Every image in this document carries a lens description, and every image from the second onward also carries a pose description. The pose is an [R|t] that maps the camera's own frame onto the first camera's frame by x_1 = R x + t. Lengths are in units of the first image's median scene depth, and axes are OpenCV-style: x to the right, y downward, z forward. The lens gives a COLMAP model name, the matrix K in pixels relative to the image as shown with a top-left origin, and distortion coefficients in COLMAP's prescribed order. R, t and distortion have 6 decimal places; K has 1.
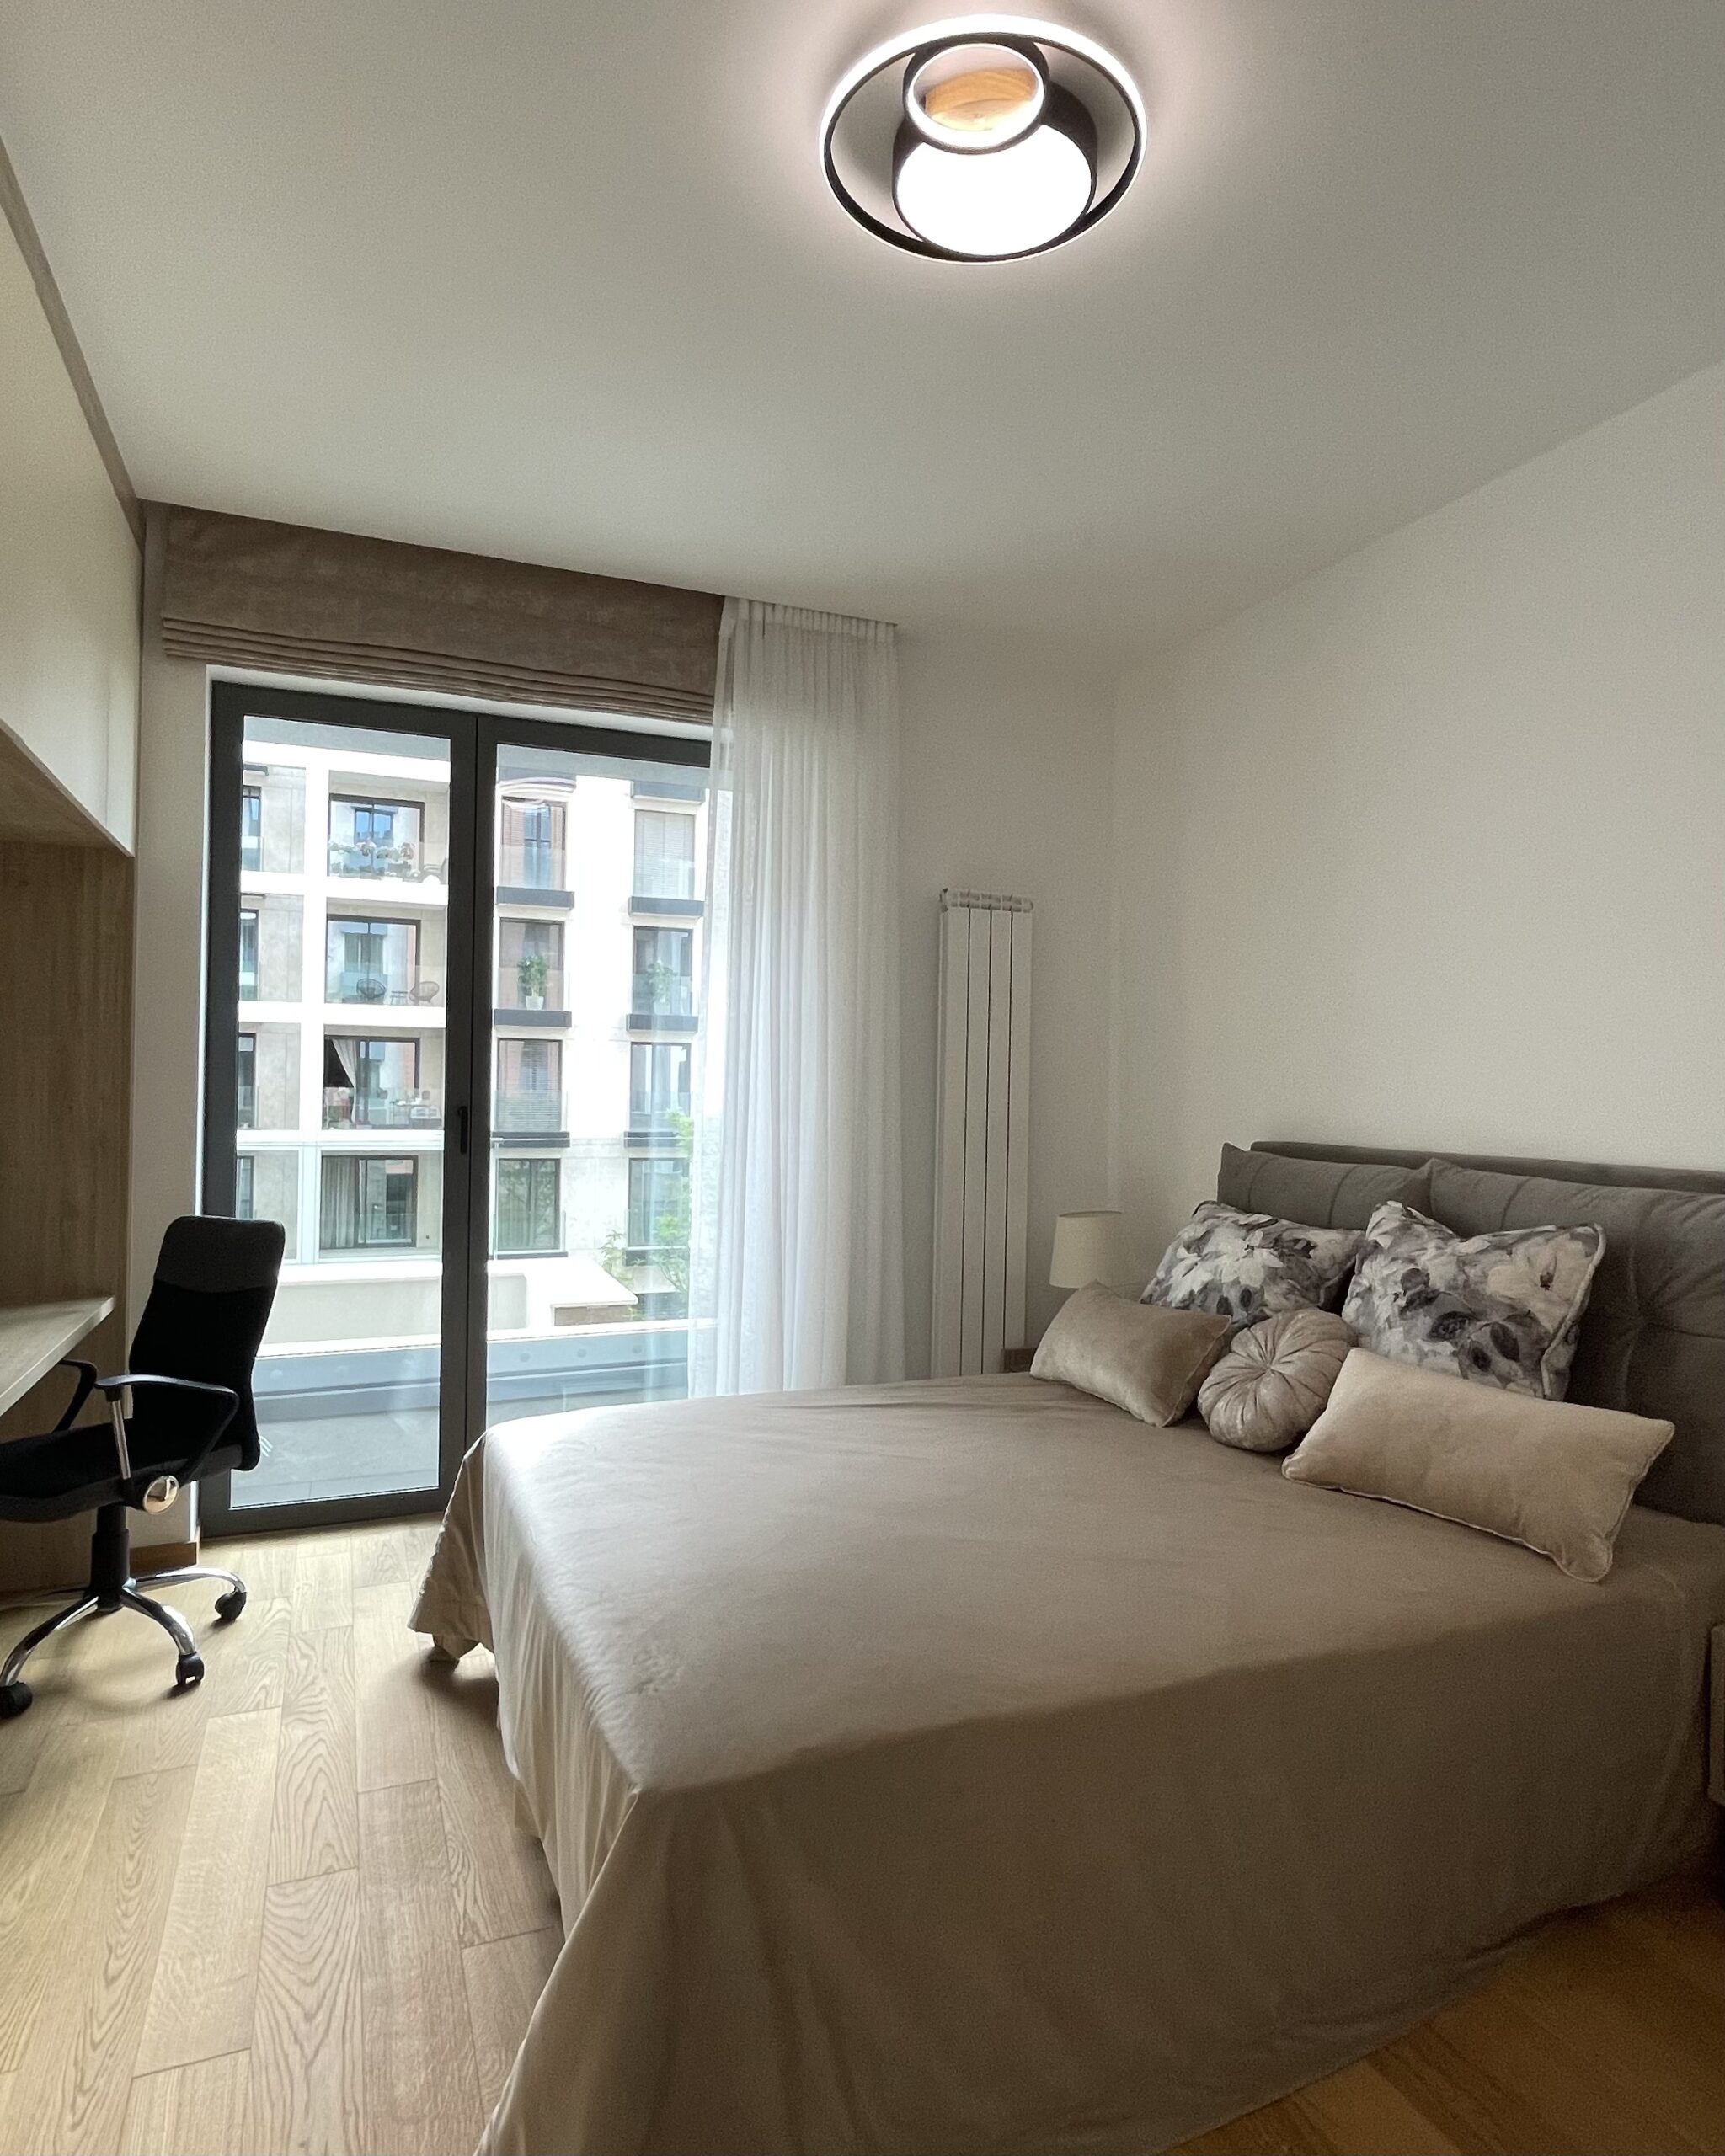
lens RADIAL K [[1235.6, 0, 862.5], [0, 1235.6, 1078.0], [0, 0, 1]] dist [-0.002493, -0.000134]
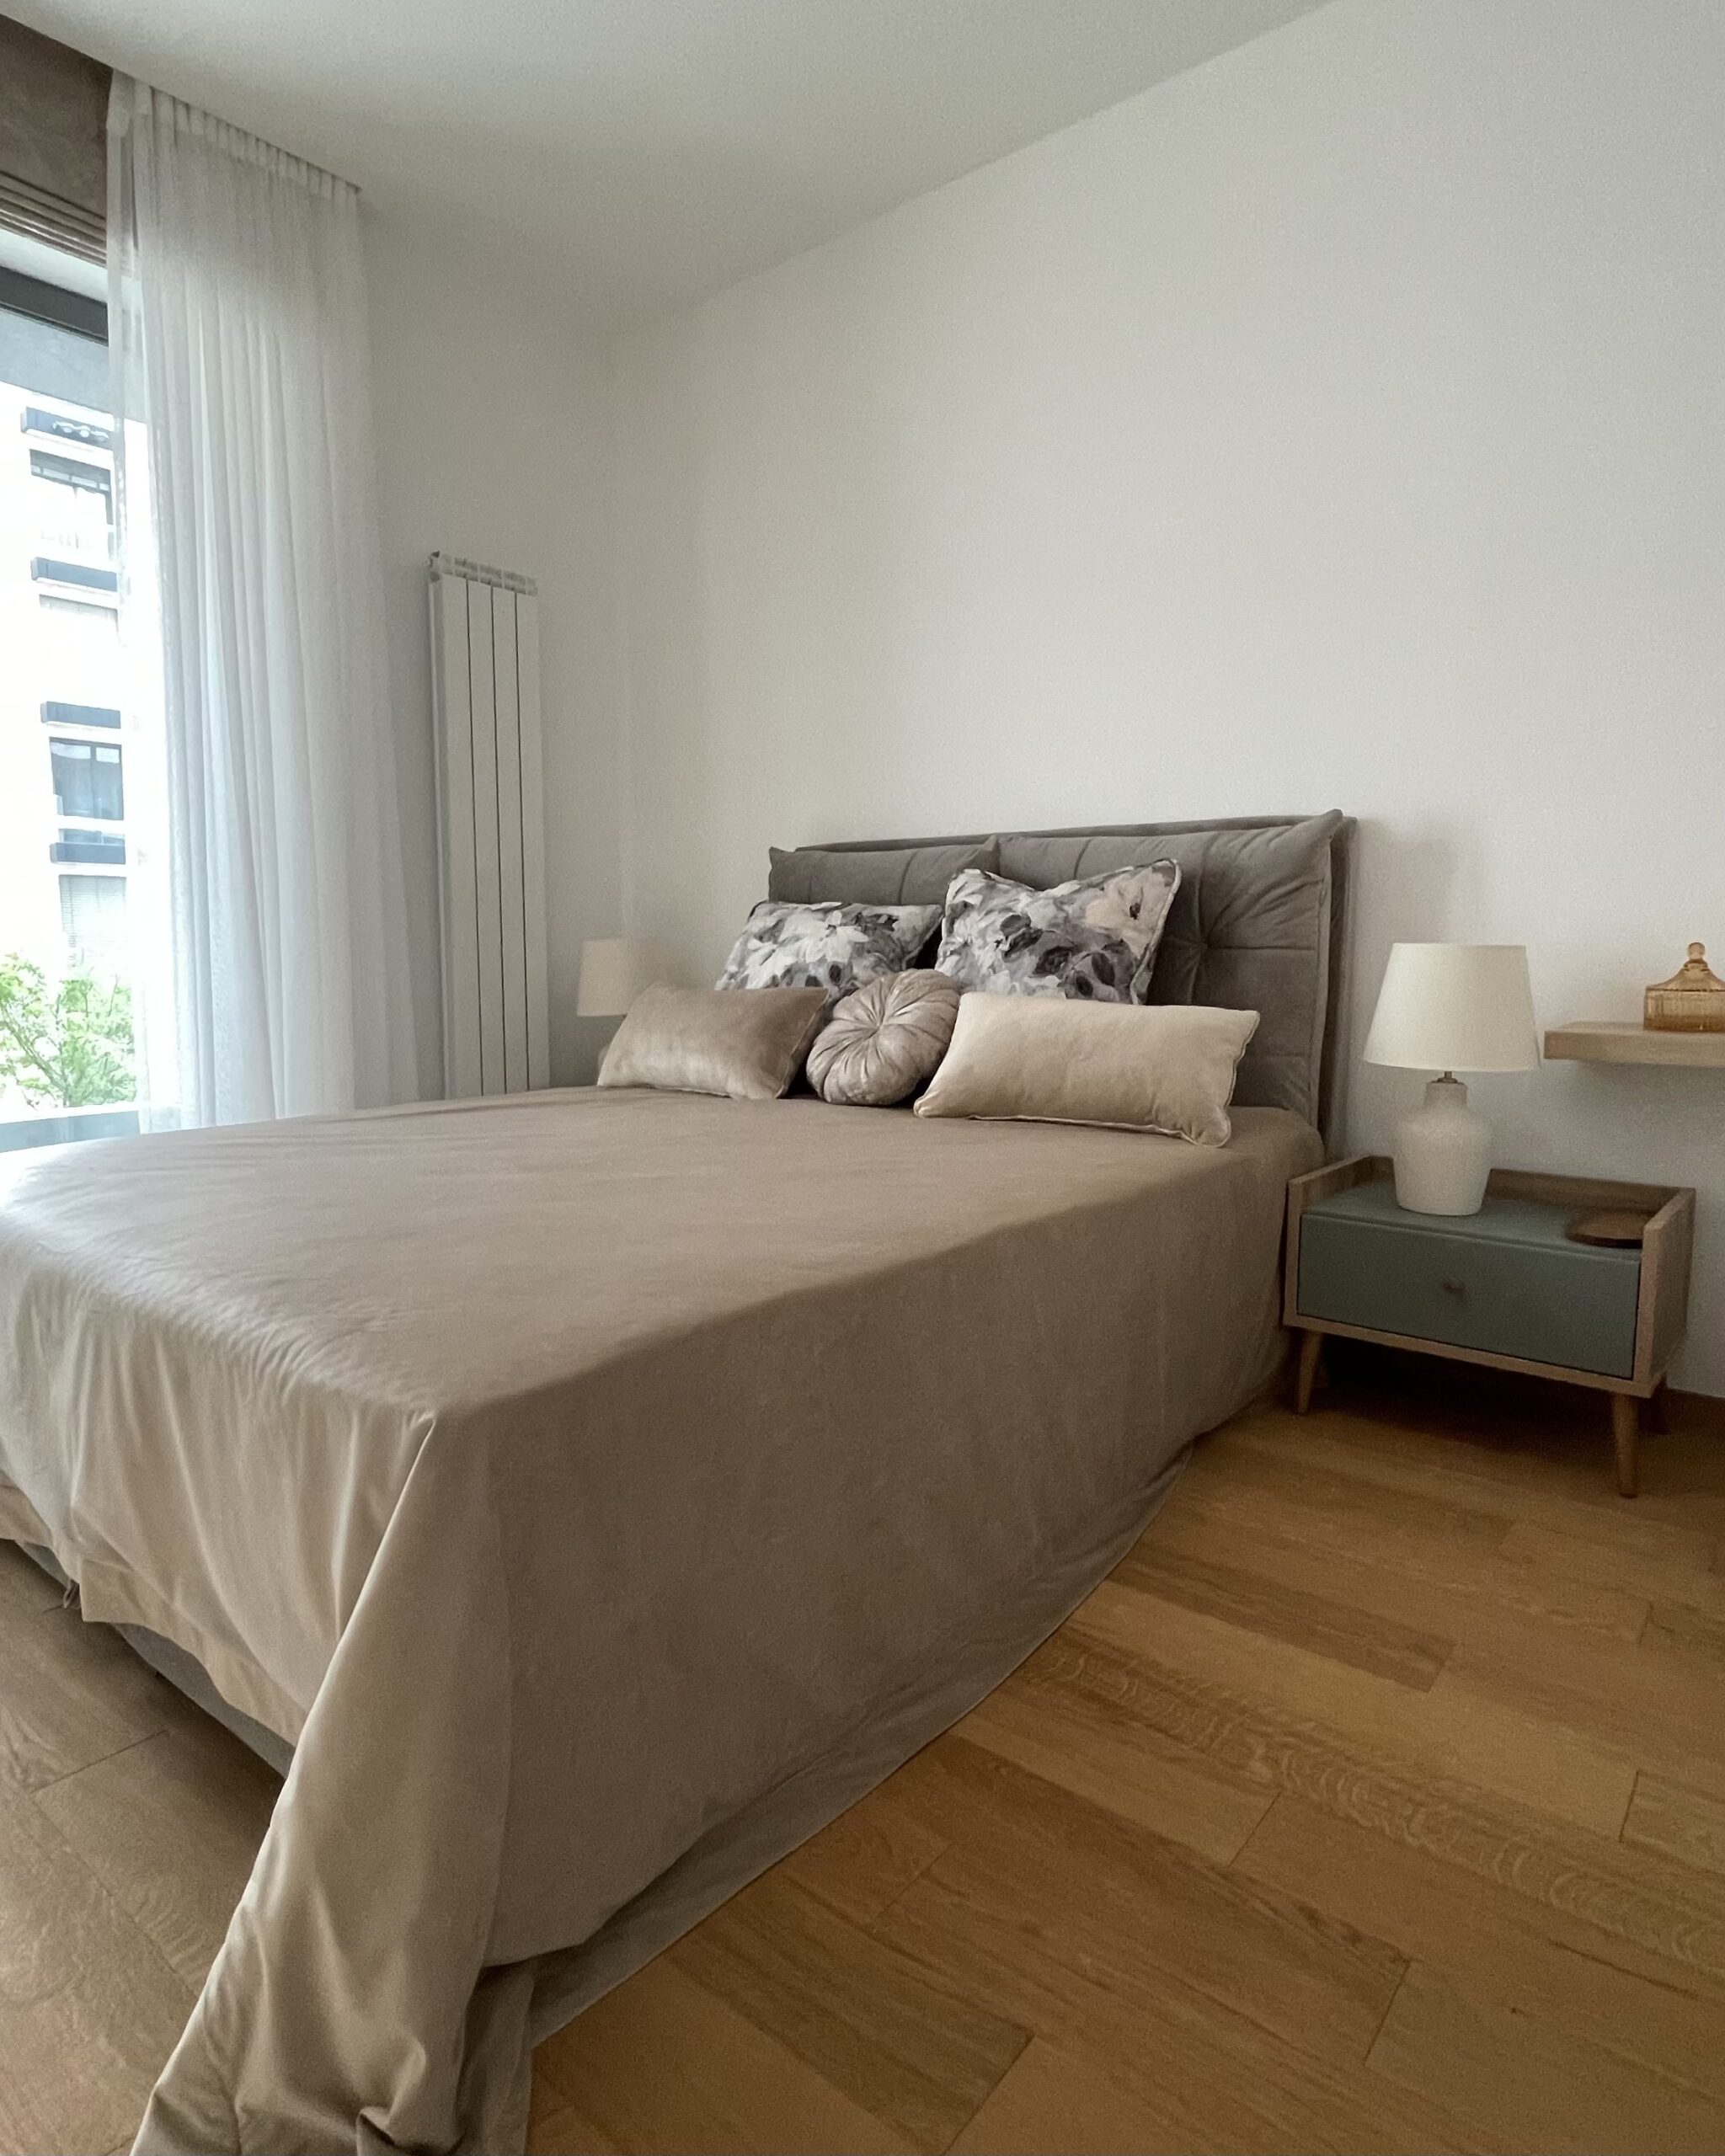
lens RADIAL K [[1235.6, 0, 862.5], [0, 1235.6, 1078.0], [0, 0, 1]] dist [-0.002493, -0.000134]
pose [[0.881430, -0.067853, 0.467416, -0.144975], [0.010213, 0.992134, 0.124767, 0.153870], [-0.472205, -0.105200, 0.875189, 0.144874]]
